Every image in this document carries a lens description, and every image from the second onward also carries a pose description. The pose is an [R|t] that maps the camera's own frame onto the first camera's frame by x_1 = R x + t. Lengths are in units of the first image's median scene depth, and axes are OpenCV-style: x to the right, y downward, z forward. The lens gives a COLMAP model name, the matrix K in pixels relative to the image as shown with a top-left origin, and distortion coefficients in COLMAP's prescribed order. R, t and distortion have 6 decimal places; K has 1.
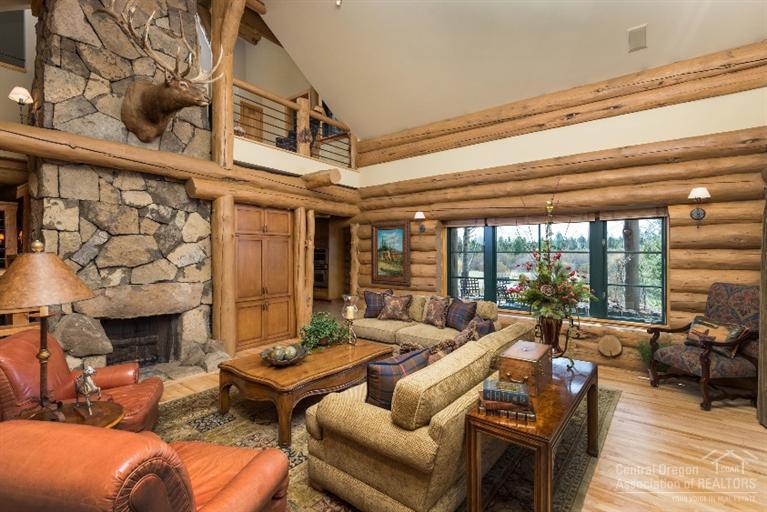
lens RADIAL K [[353.5, 0, 379.2], [0, 353.5, 251.3], [0, 0, 1]] dist [-0.004959, -0.002284]
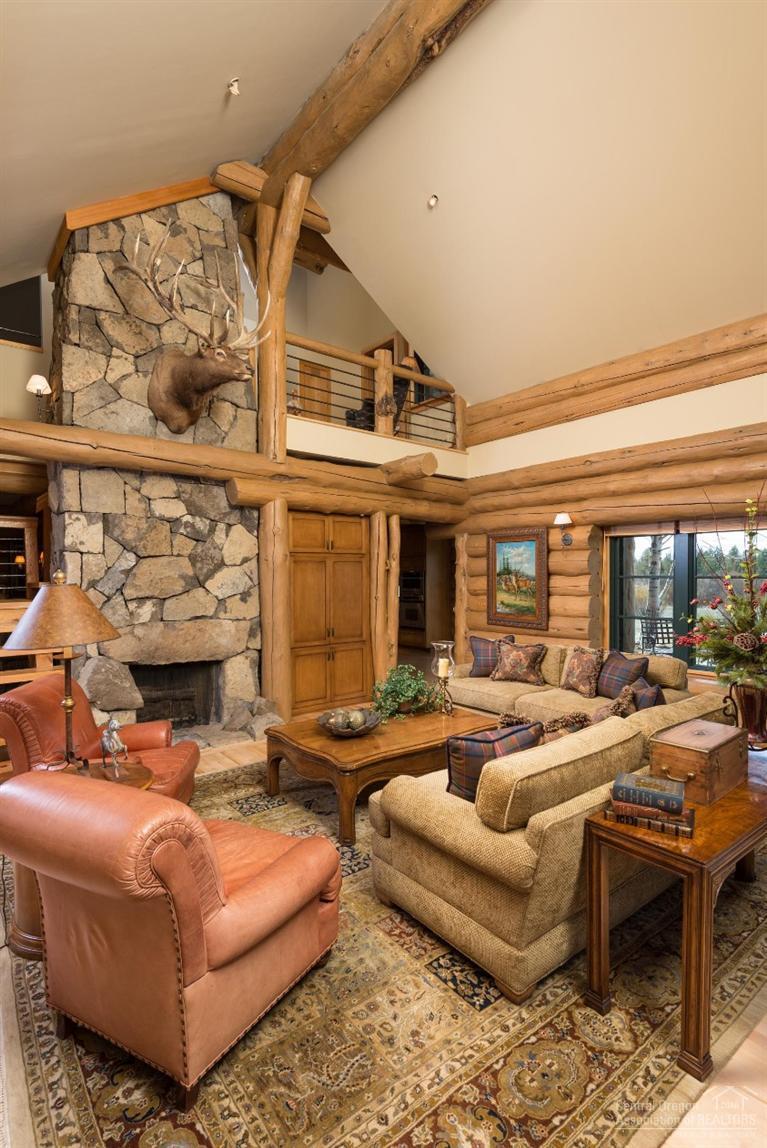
lens RADIAL K [[537.3, 0, 378.9], [0, 537.3, 590.6], [0, 0, 1]] dist [-0.015896, -0.002553]
pose [[0.972857, 0.002226, -0.231397, 0.023863], [0.004678, 0.999560, 0.029284, -0.004220], [0.231360, -0.029571, 0.972419, -0.024551]]
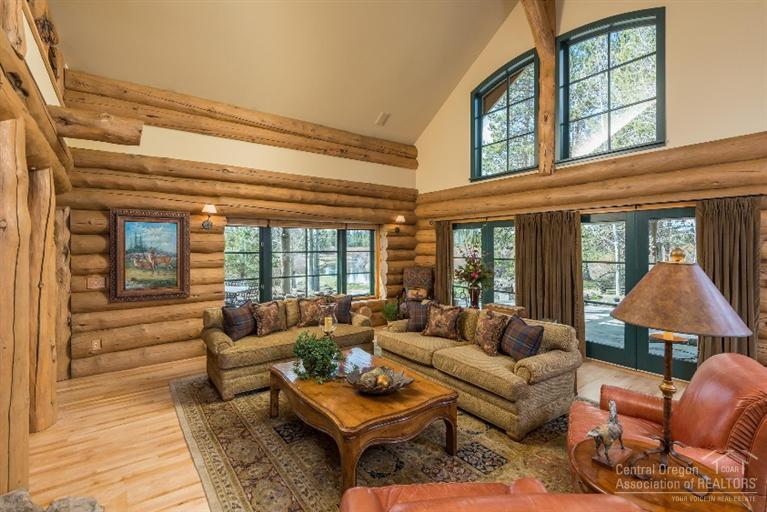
lens RADIAL K [[353.5, 0, 378.5], [0, 353.5, 253.5], [0, 0, 1]] dist [-0.004959, -0.002284]
pose [[0.245374, -0.012755, 0.969345, -0.896552], [0.016644, 0.999821, 0.008943, 0.003341], [-0.969286, 0.013940, 0.245543, 0.635878]]
